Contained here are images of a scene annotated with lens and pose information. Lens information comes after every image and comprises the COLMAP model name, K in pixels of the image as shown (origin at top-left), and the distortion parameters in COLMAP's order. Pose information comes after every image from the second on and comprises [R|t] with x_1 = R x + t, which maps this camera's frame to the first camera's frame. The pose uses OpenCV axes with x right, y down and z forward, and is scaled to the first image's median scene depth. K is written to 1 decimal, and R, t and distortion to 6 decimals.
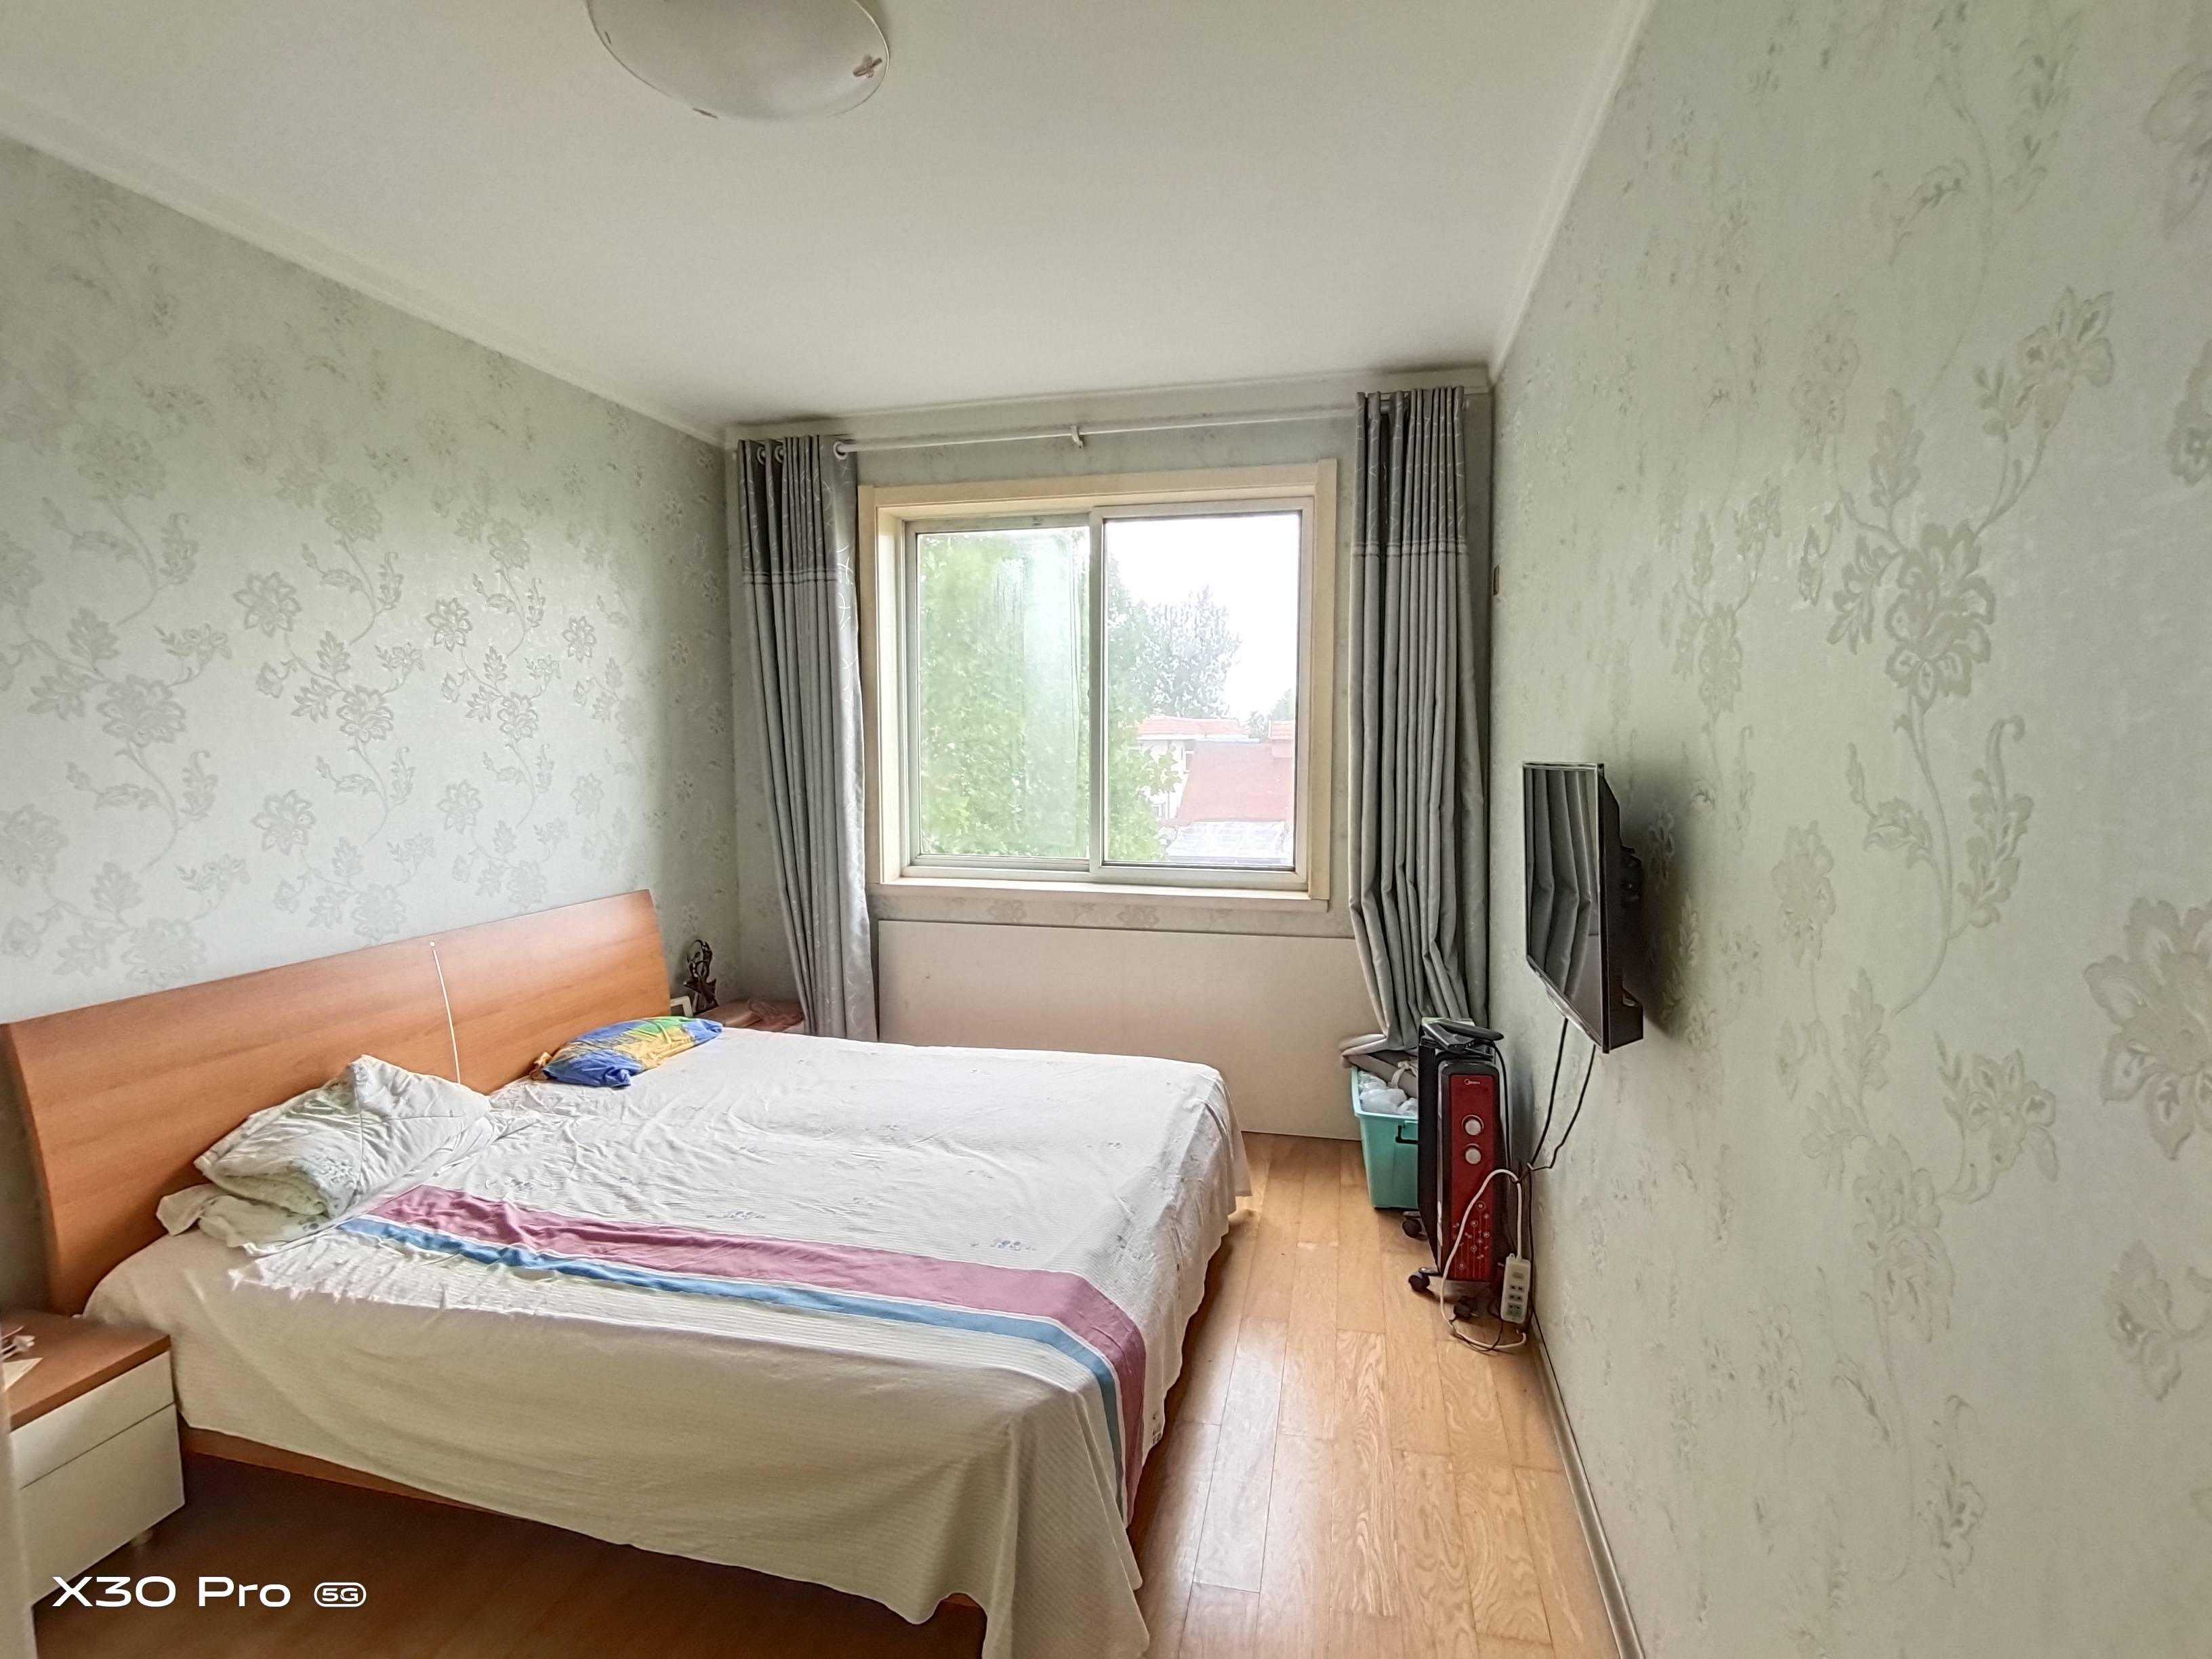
lens RADIAL K [[1098.1, 0, 1106.0], [0, 1098.1, 829.5], [0, 0, 1]] dist [-0.004588, -0.000762]
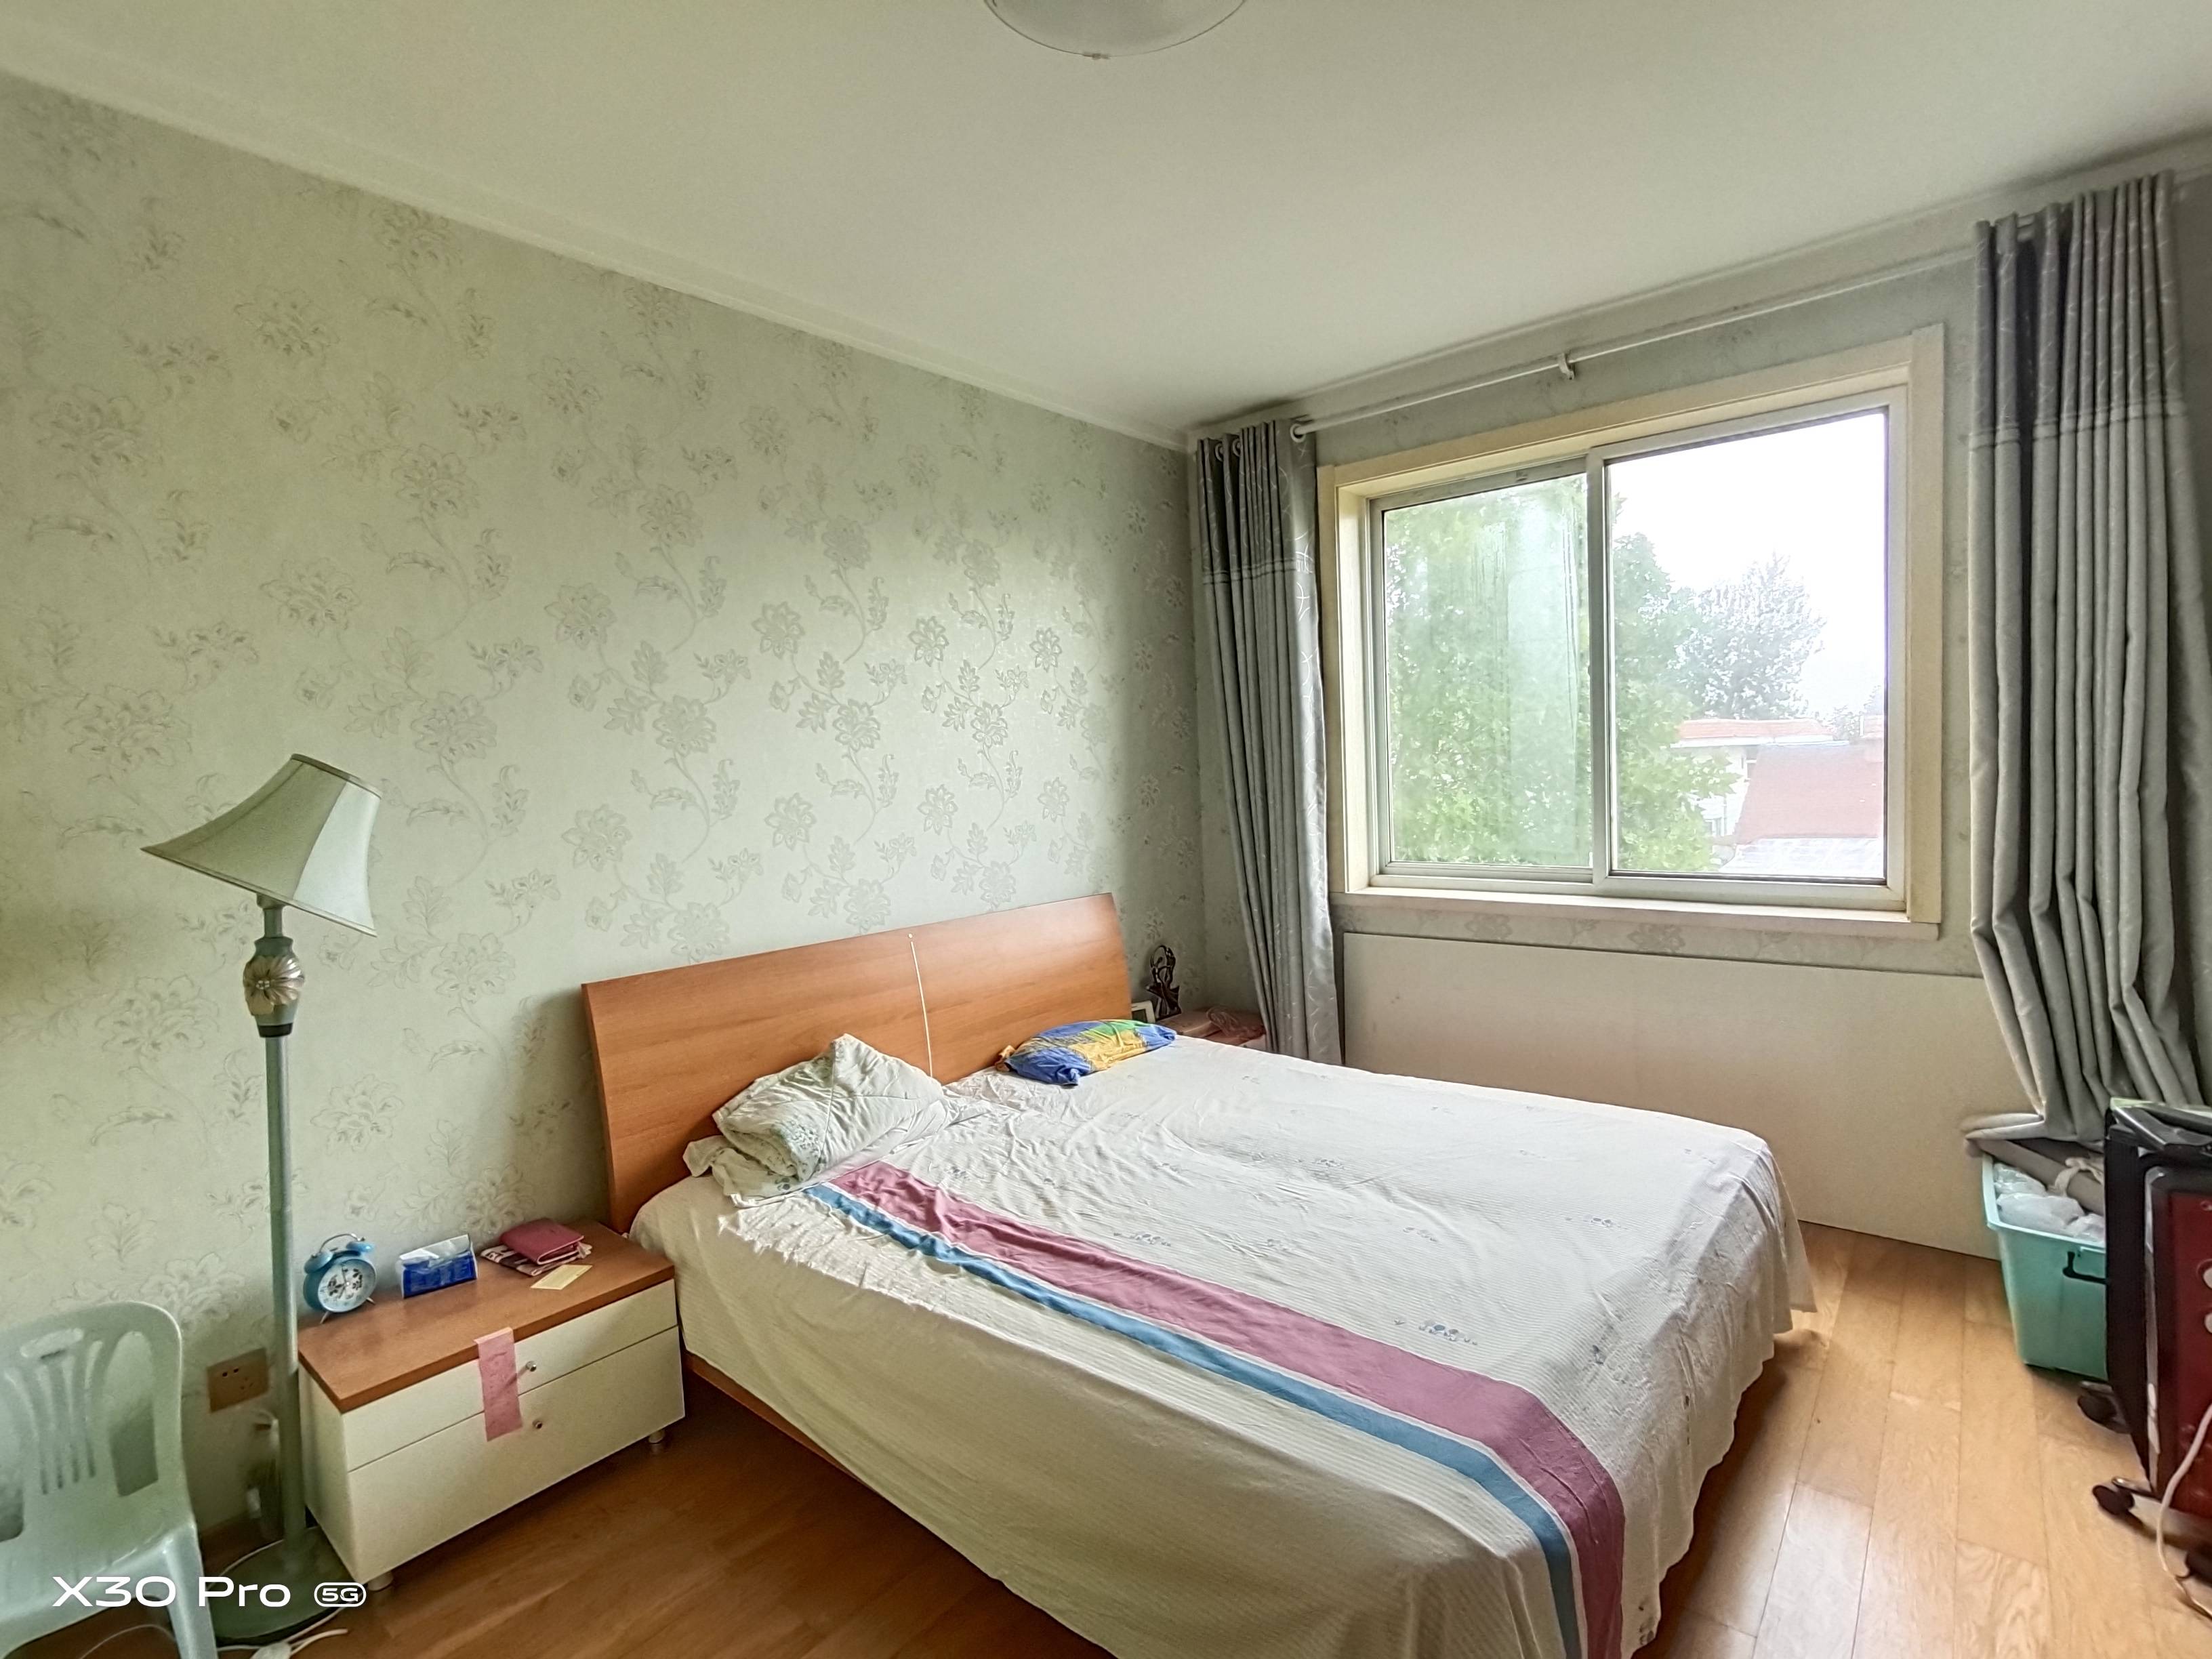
lens RADIAL K [[1082.5, 0, 1106.0], [0, 1082.5, 829.5], [0, 0, 1]] dist [-0.019537, 0.009767]
pose [[0.891368, -0.009280, -0.453185, 0.039721], [-0.000303, 0.999778, -0.021068, 0.021940], [0.453280, 0.018917, 0.891167, 0.136373]]
